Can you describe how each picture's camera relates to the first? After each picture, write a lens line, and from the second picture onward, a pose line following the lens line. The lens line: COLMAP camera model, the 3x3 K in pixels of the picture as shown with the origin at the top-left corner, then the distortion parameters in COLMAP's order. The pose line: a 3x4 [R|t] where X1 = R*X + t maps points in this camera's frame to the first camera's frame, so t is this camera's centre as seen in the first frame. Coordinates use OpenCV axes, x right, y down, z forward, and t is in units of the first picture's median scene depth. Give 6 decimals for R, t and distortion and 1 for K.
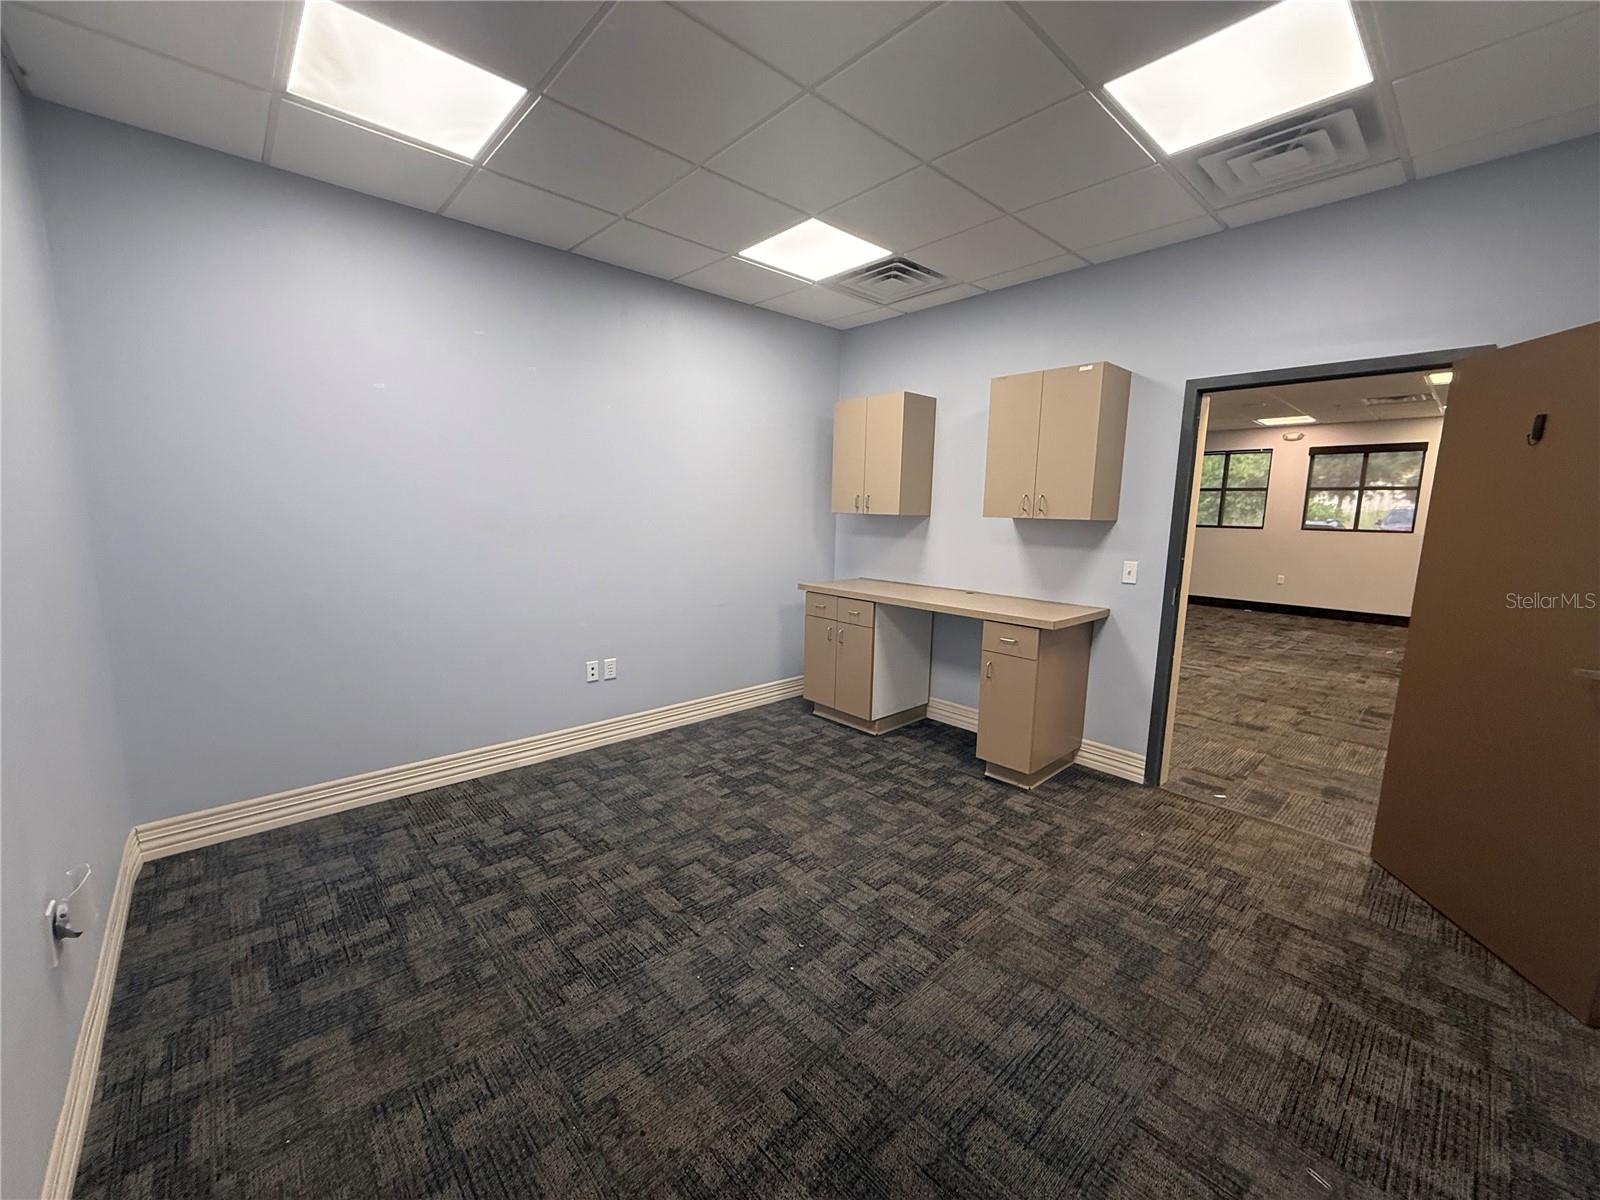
lens RADIAL K [[637.1, 0, 794.4], [0, 637.1, 596.3], [0, 0, 1]] dist [0.000148, 0.000196]
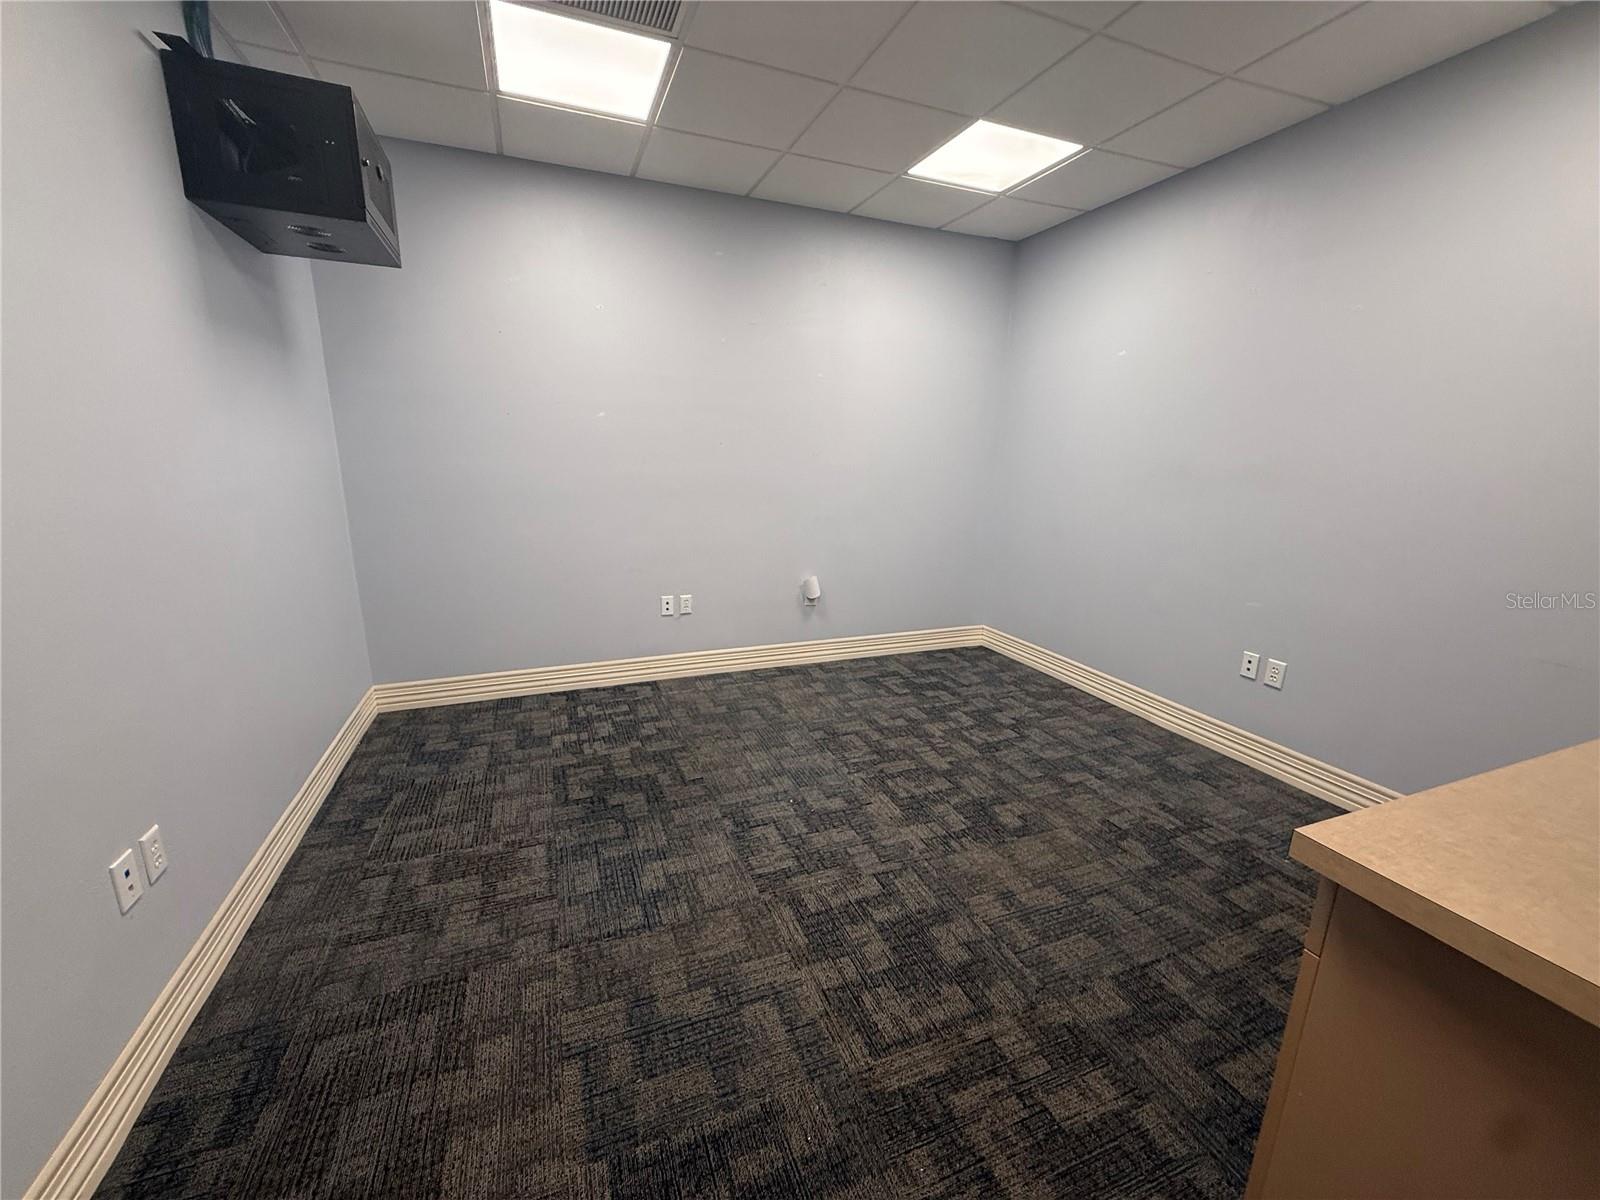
lens RADIAL K [[637.1, 0, 798.4], [0, 637.1, 599.1], [0, 0, 1]] dist [0.000148, 0.000196]
pose [[-0.352653, 0.191774, -0.915892, 0.859871], [-0.153100, 0.953760, 0.258653, -0.117467], [0.923145, 0.231438, -0.306986, 1.022736]]
